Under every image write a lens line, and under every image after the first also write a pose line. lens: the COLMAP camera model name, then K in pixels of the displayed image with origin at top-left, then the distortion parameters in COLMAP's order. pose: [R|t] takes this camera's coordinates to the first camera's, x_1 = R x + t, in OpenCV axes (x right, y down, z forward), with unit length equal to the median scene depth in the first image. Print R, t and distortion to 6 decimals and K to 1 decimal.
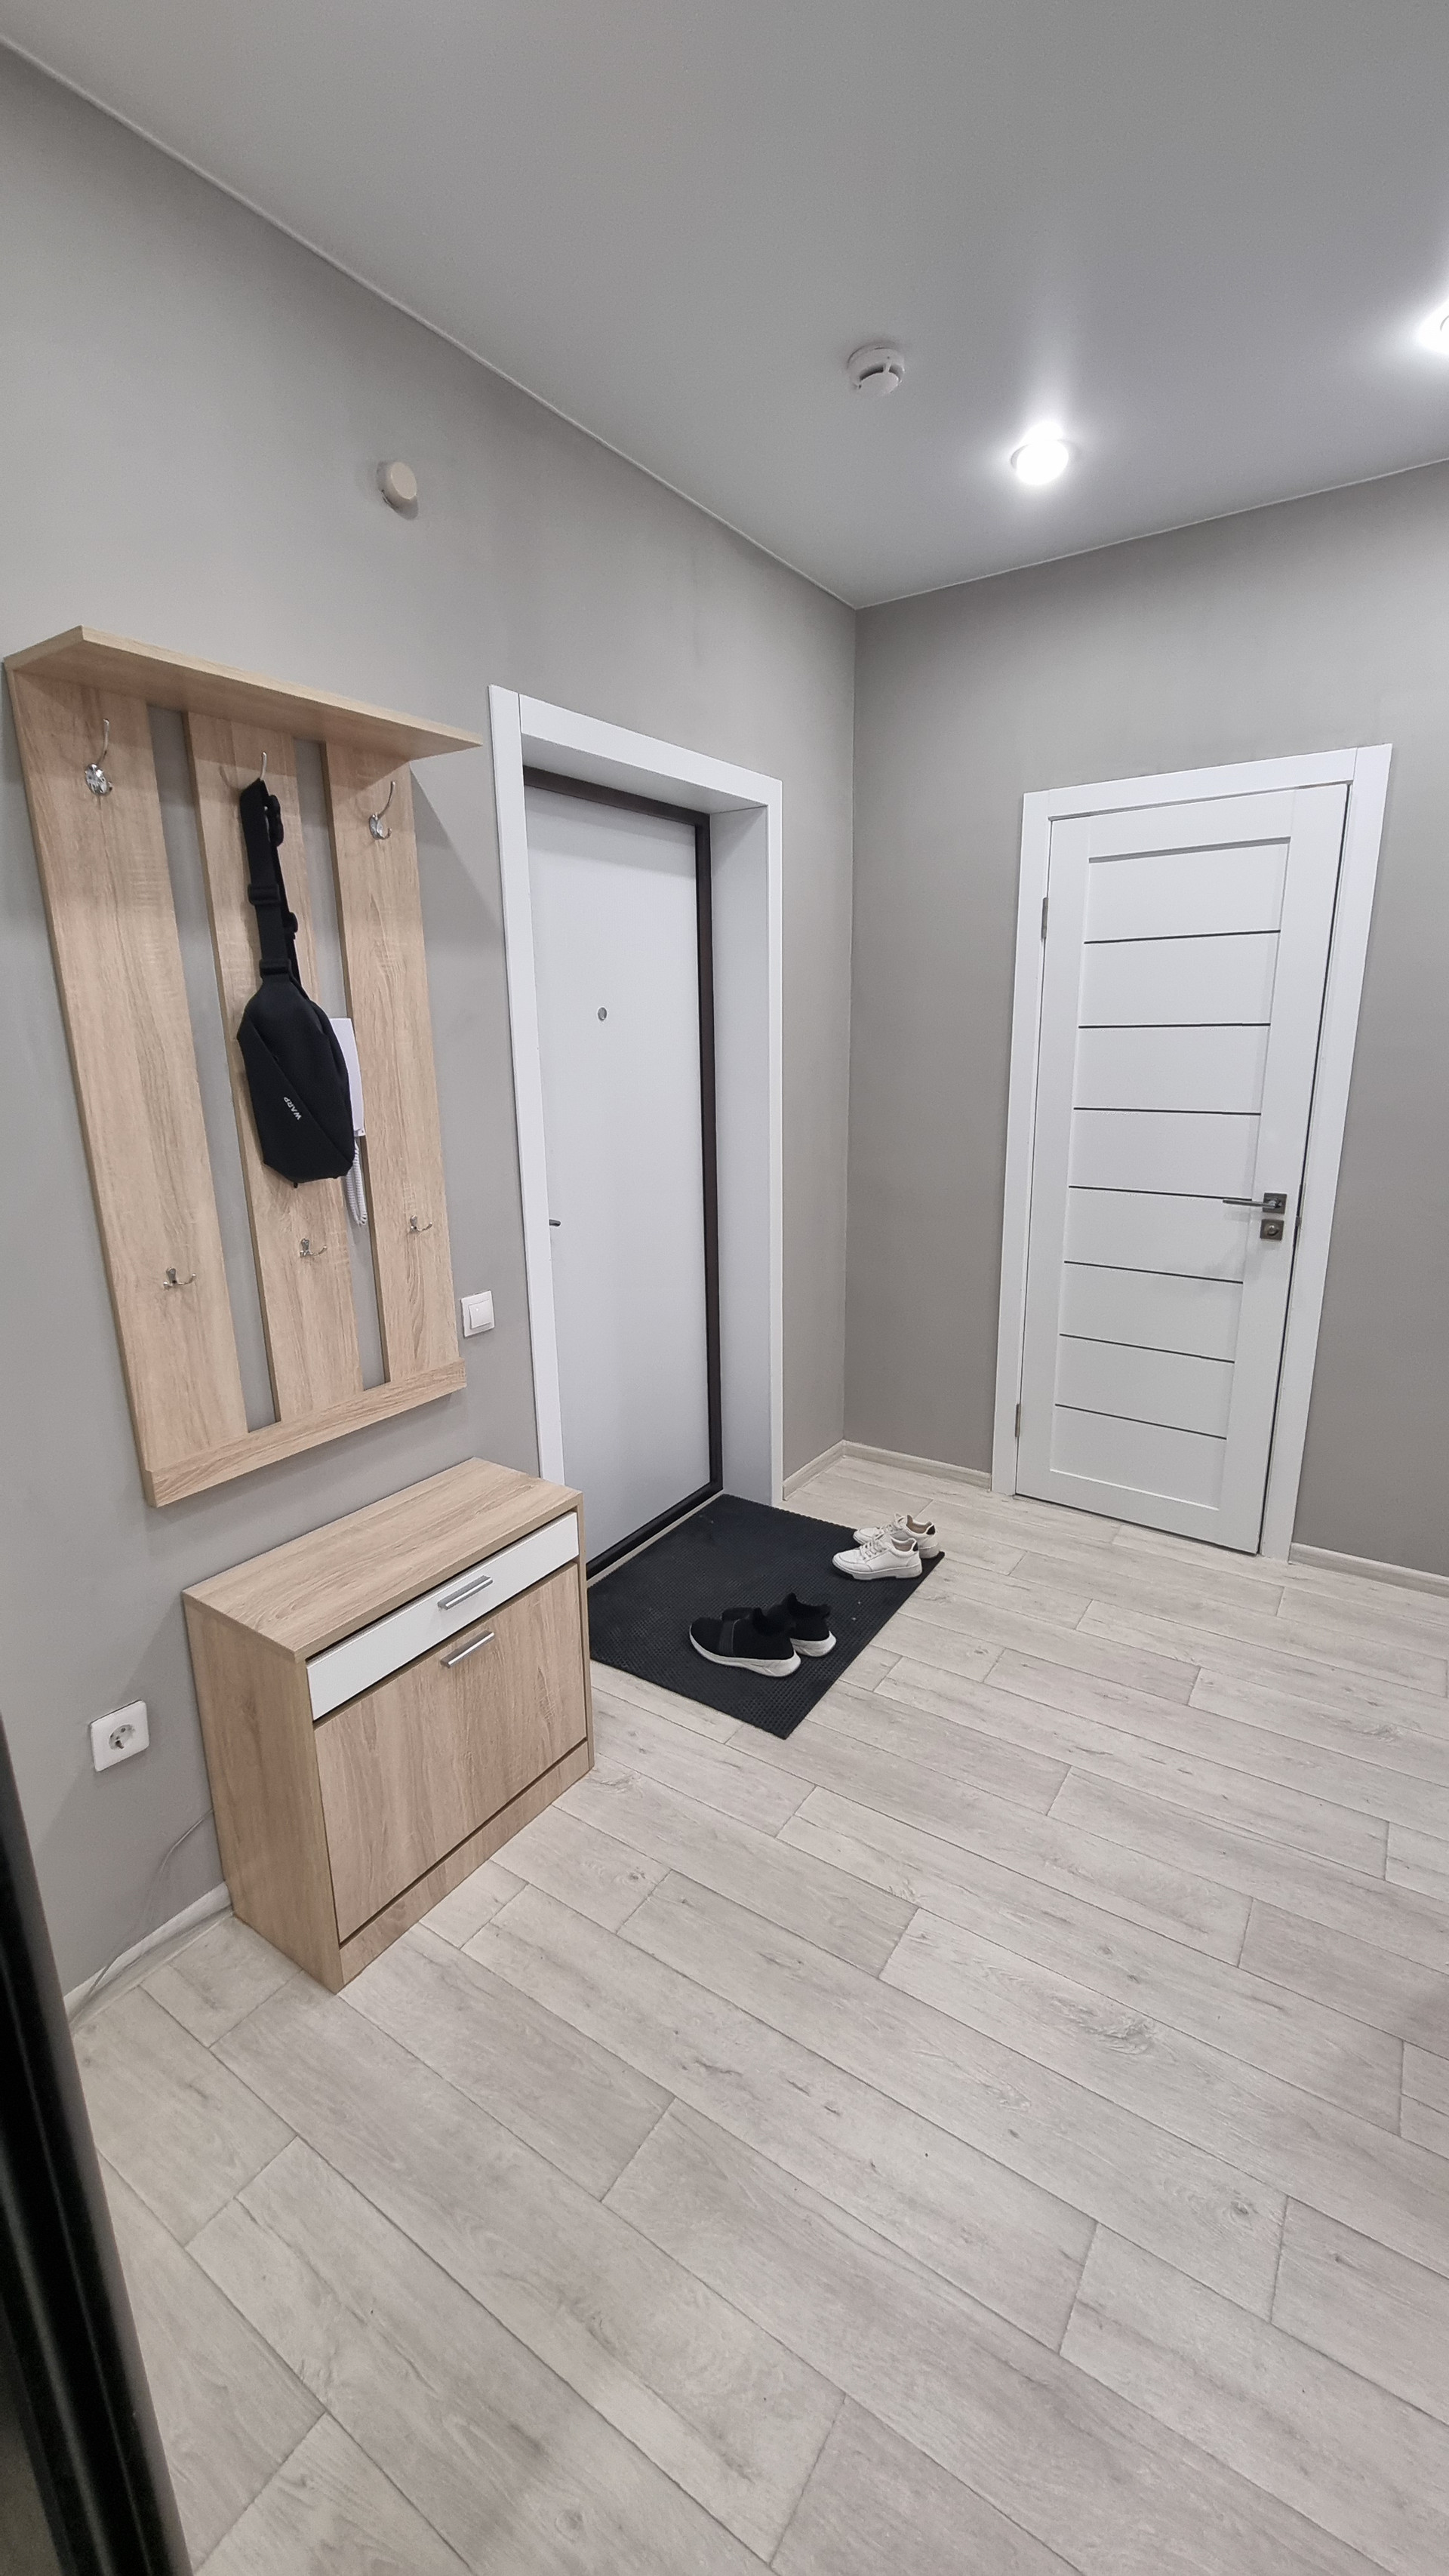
lens RADIAL K [[1042.0, 0, 713.8], [0, 1042.0, 1271.4], [0, 0, 1]] dist [0.008779, -0.003714]
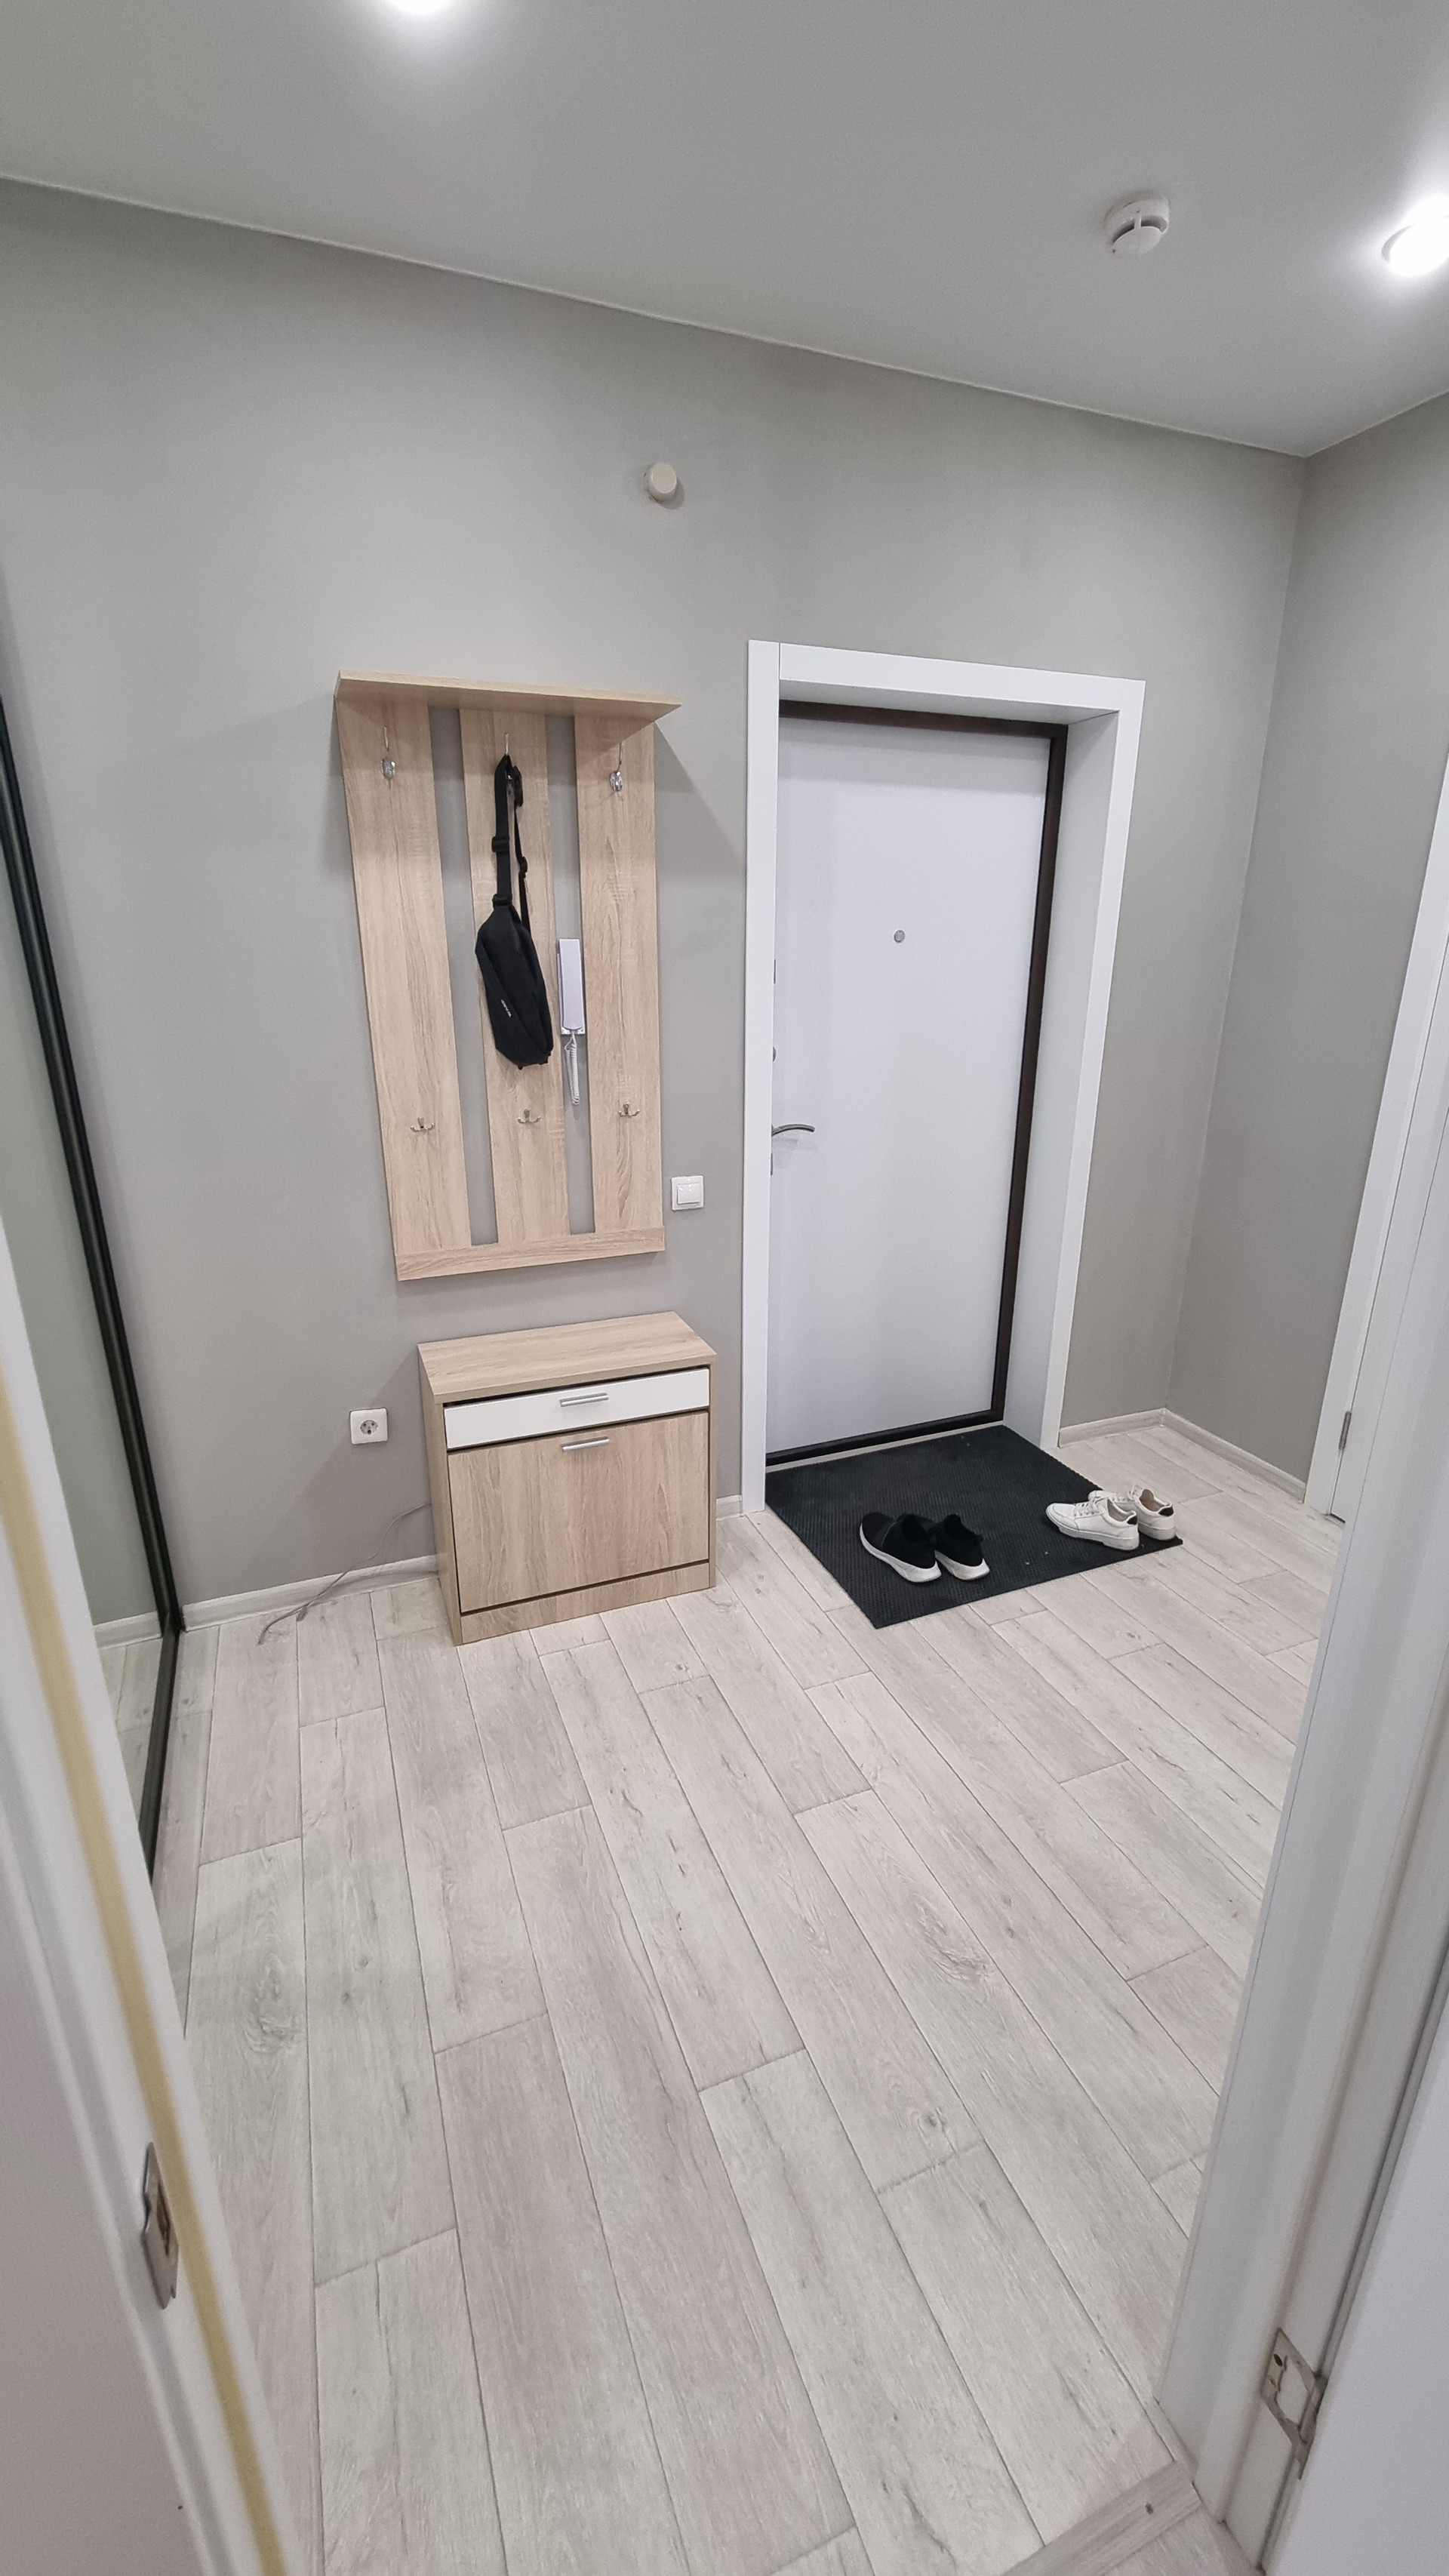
lens RADIAL K [[1042.0, 0, 712.5], [0, 1042.0, 1268.2], [0, 0, 1]] dist [0.008779, -0.003714]
pose [[0.827295, 0.184988, -0.530436, 0.544842], [-0.145083, 0.982551, 0.116383, -0.021548], [0.542710, -0.019326, 0.839698, 0.016802]]
